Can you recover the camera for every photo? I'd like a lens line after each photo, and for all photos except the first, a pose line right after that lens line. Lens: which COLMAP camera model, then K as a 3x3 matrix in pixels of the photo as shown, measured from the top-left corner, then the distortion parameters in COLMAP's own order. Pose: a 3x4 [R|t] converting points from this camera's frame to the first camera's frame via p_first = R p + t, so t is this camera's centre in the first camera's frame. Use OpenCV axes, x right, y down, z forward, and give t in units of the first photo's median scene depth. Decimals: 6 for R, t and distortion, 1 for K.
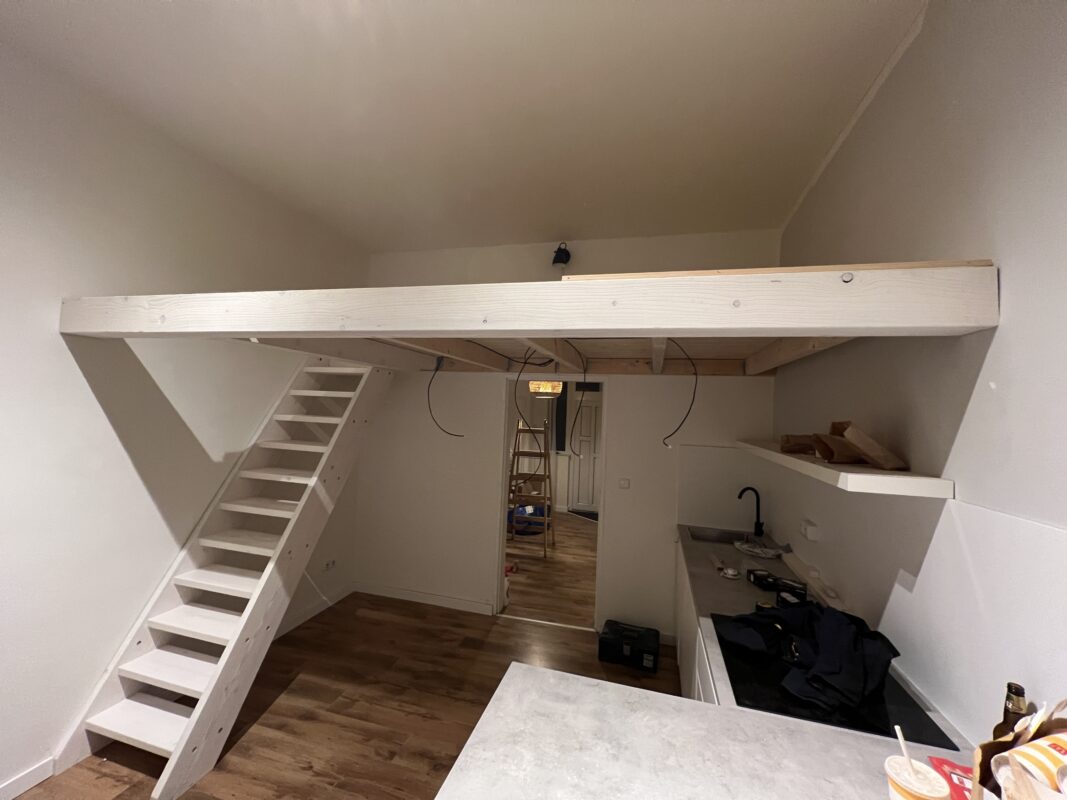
lens RADIAL K [[423.4, 0, 530.3], [0, 423.4, 398.3], [0, 0, 1]] dist [-0.001200, -0.000603]
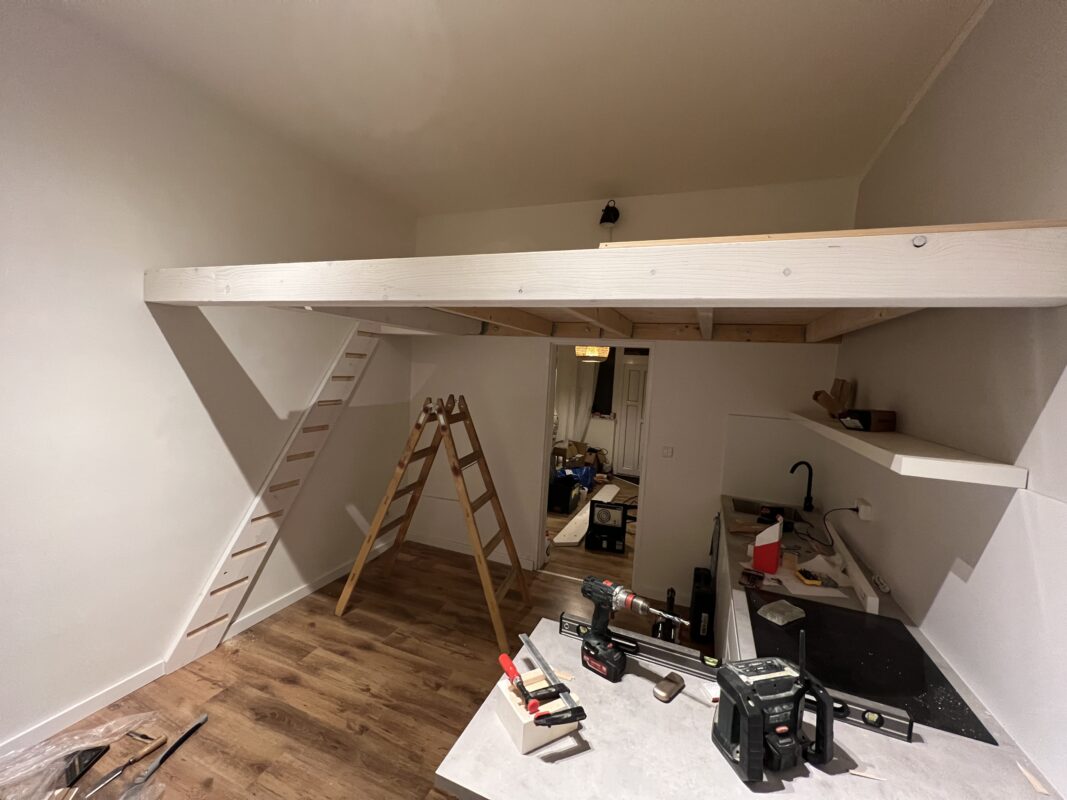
lens RADIAL K [[423.4, 0, 530.3], [0, 423.4, 398.3], [0, 0, 1]] dist [-0.001200, -0.000603]
pose [[0.993112, 0.022812, -0.114928, 0.023050], [-0.012322, 0.995759, 0.091172, -0.013946], [0.116521, -0.089127, 0.989181, -0.003605]]
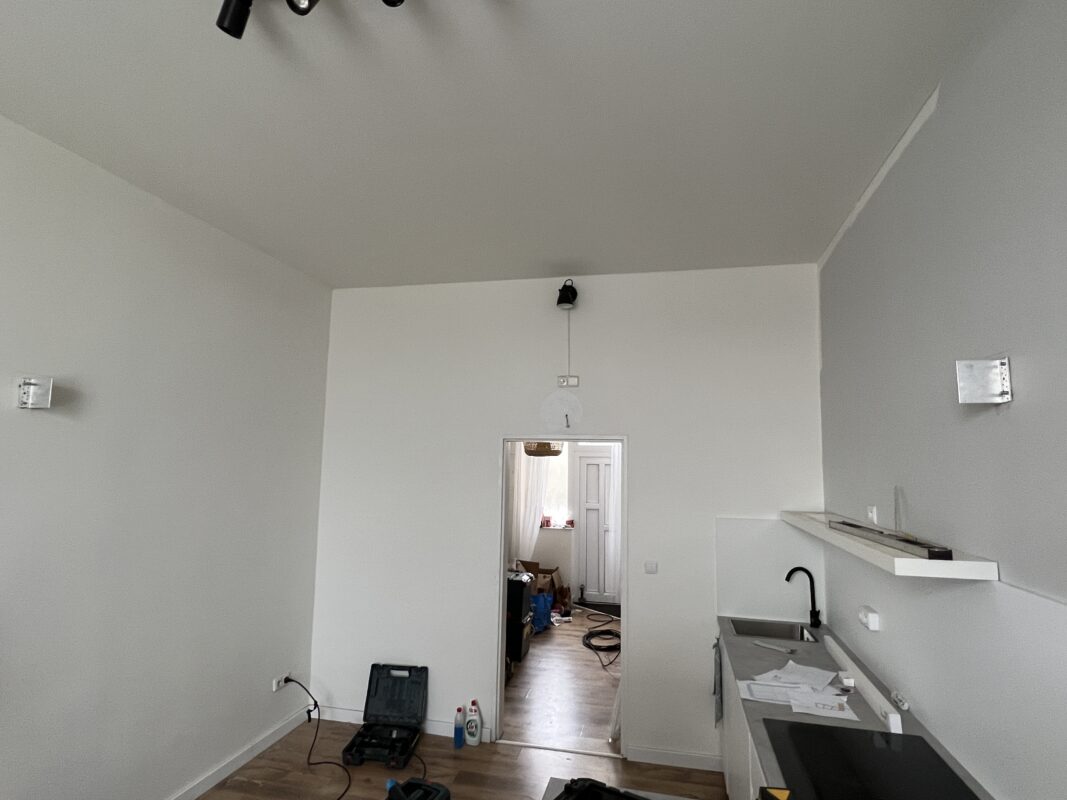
lens RADIAL K [[569.8, 0, 528.2], [0, 569.8, 399.3], [0, 0, 1]] dist [0.000893, -0.000137]
pose [[0.999226, -0.016455, 0.035721, -0.075589], [0.019410, 0.996274, -0.084030, -0.051213], [-0.034205, 0.084659, 0.995823, -0.177892]]
